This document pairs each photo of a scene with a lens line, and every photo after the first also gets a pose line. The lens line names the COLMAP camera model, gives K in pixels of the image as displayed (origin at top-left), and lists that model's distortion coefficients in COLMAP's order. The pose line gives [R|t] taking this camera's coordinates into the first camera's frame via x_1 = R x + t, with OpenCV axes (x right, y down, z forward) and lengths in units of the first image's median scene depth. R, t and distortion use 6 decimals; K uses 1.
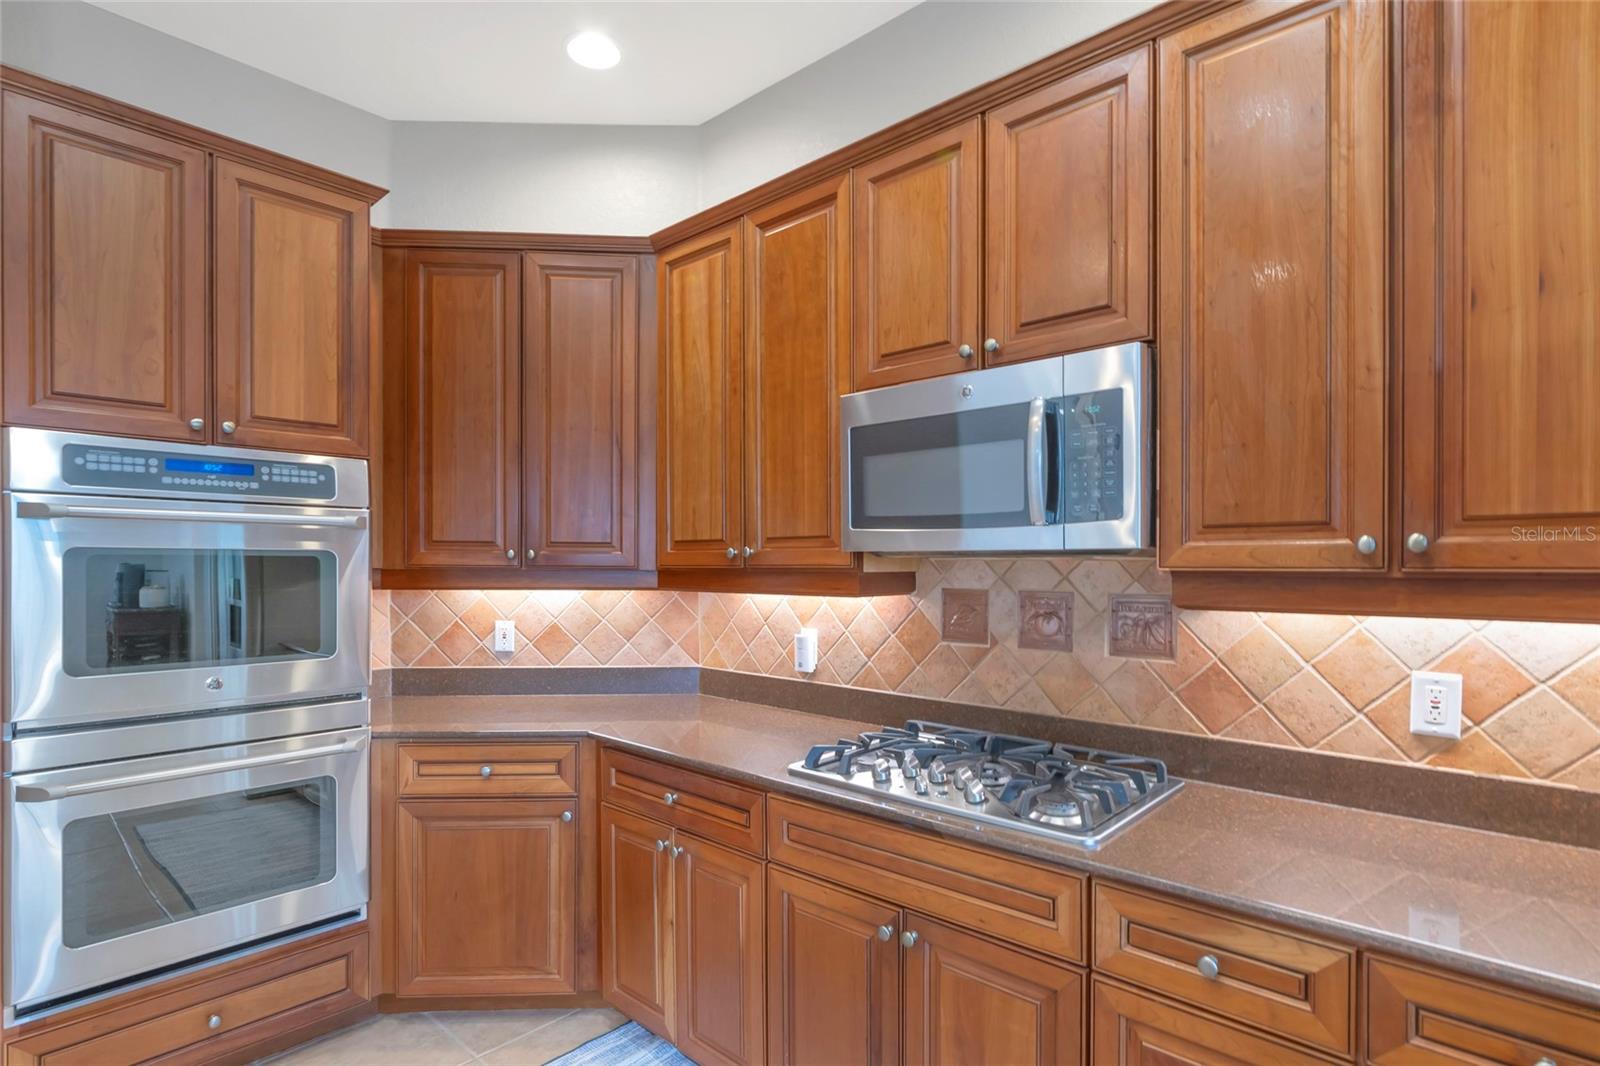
lens RADIAL K [[830.4, 0, 798.5], [0, 830.4, 543.2], [0, 0, 1]] dist [-0.001435, 0.005035]
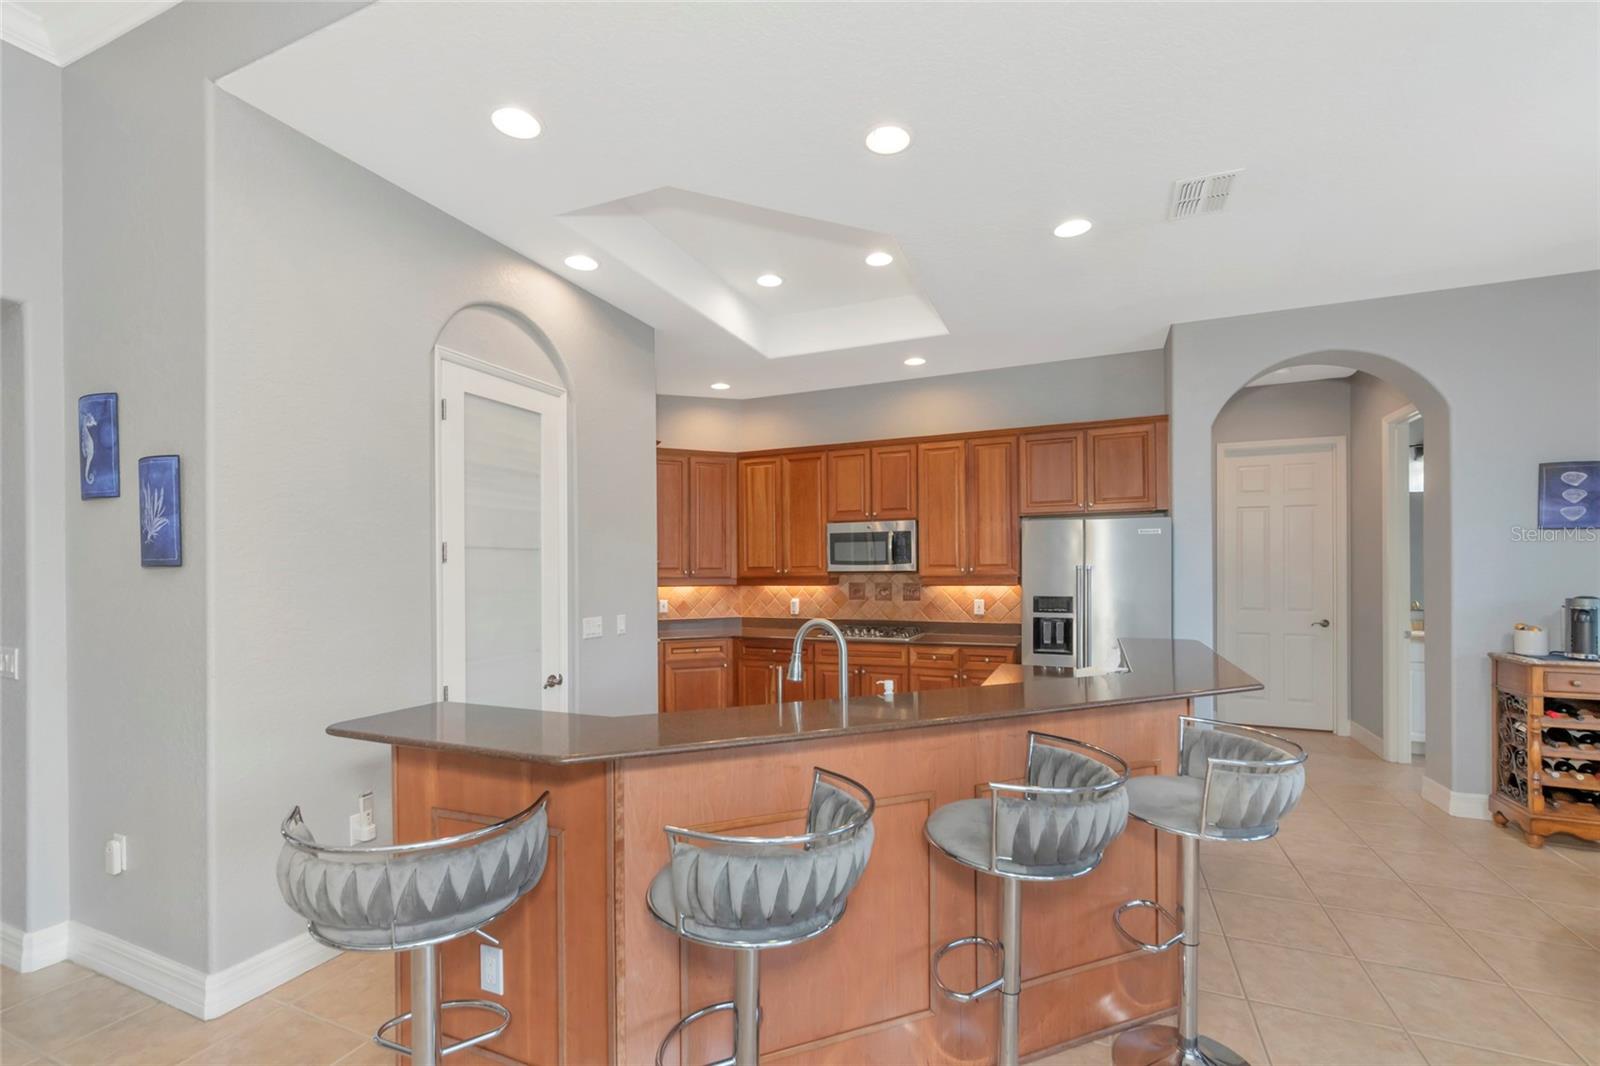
lens RADIAL K [[729.2, 0, 800.0], [0, 729.2, 544.7], [0, 0, 1]] dist [0.001094, 0.000703]
pose [[0.945811, 0.000615, 0.324716, -0.983285], [0.002978, 0.999940, -0.010566, -0.064951], [-0.324703, 0.010960, 0.945753, -1.677035]]
